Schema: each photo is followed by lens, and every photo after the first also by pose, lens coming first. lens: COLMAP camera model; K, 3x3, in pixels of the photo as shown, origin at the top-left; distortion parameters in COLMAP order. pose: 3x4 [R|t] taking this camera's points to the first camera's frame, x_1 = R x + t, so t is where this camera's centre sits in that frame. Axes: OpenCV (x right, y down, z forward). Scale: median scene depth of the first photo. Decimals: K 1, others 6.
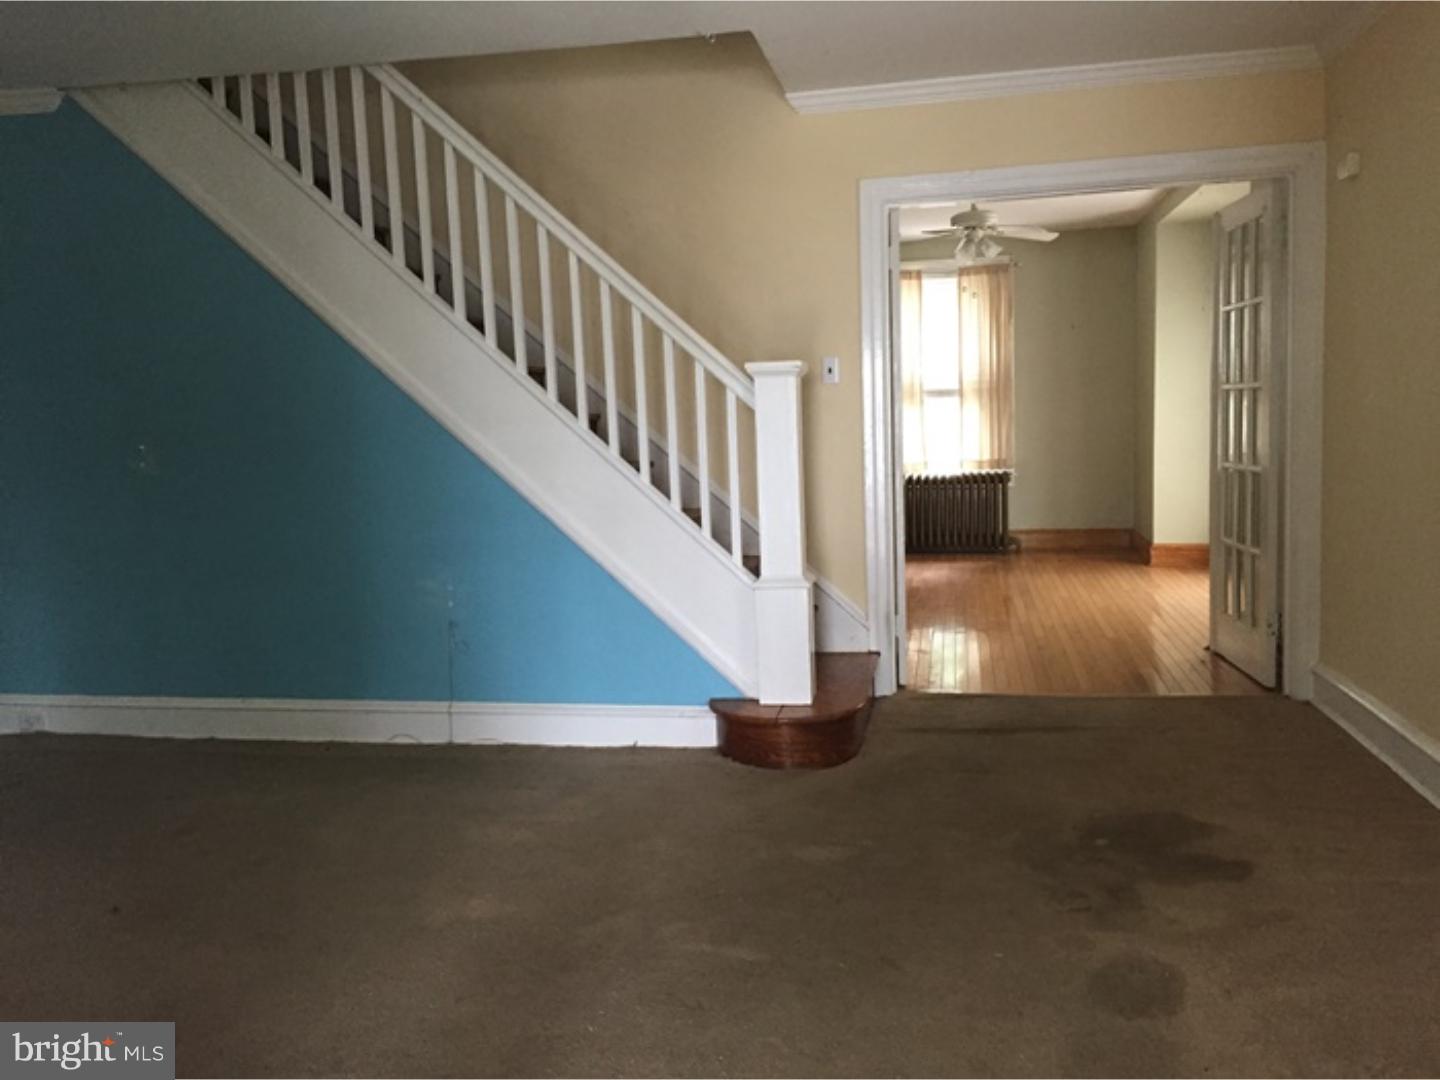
lens RADIAL K [[1290.0, 0, 713.7], [0, 1290.0, 537.0], [0, 0, 1]] dist [0.052219, -0.007101]
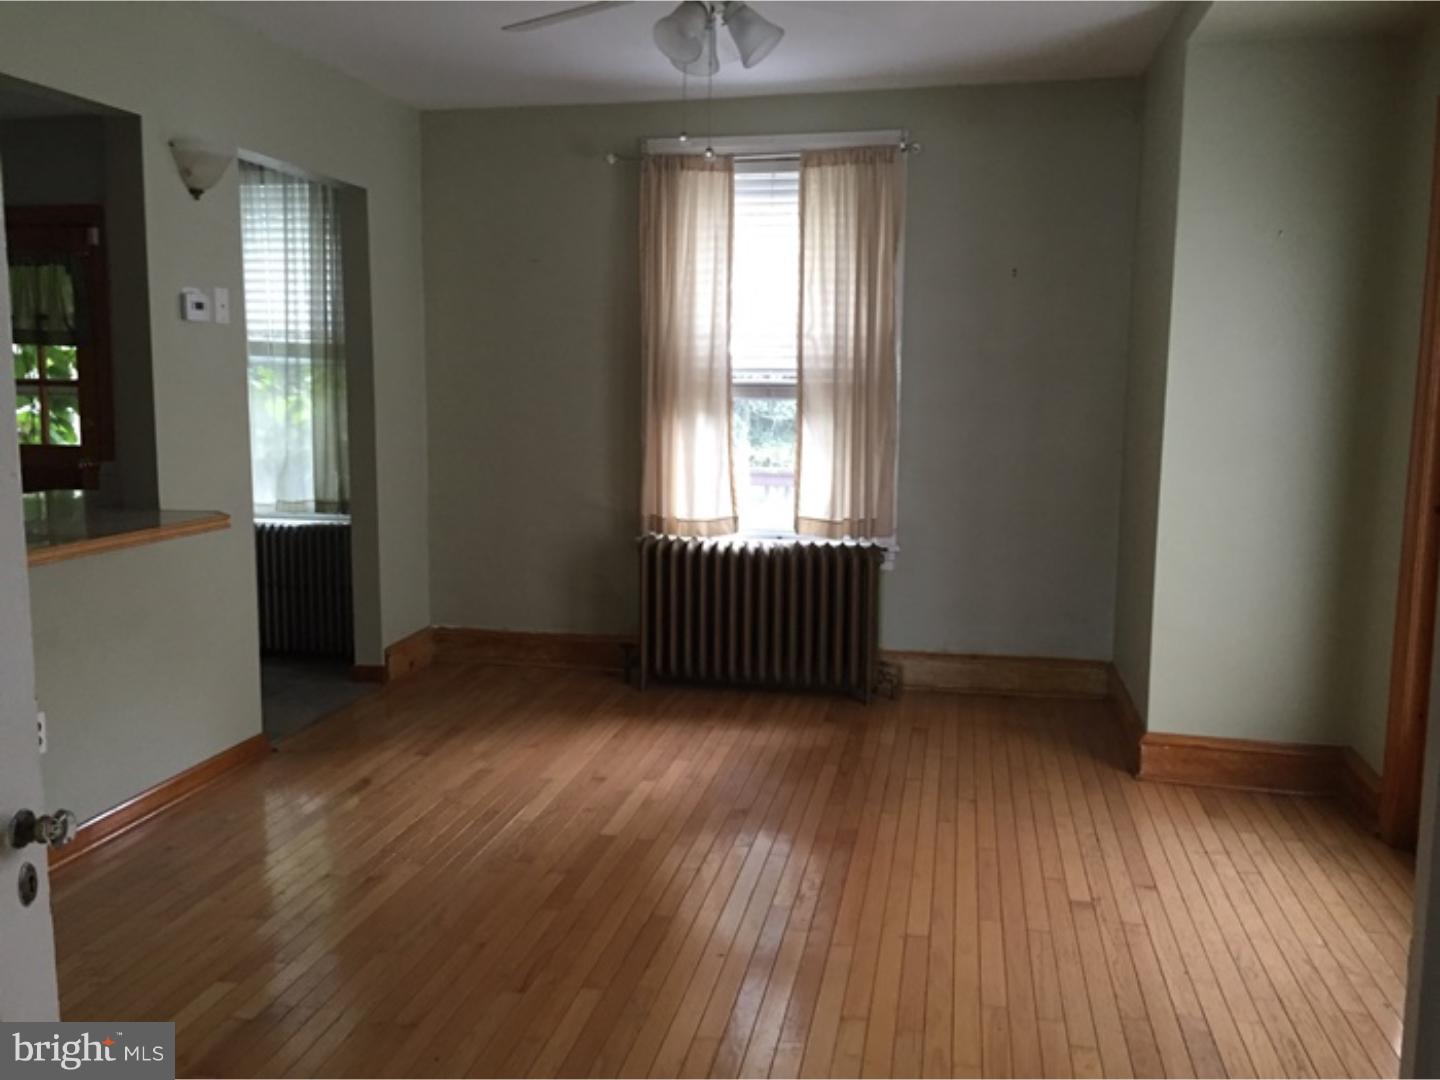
lens RADIAL K [[1290.0, 0, 721.4], [0, 1290.0, 546.3], [0, 0, 1]] dist [0.052219, -0.007101]
pose [[0.999282, 0.037273, -0.006764, 0.165668], [-0.037149, 0.999155, 0.017594, -0.056438], [0.007415, -0.017330, 0.999822, 0.472700]]
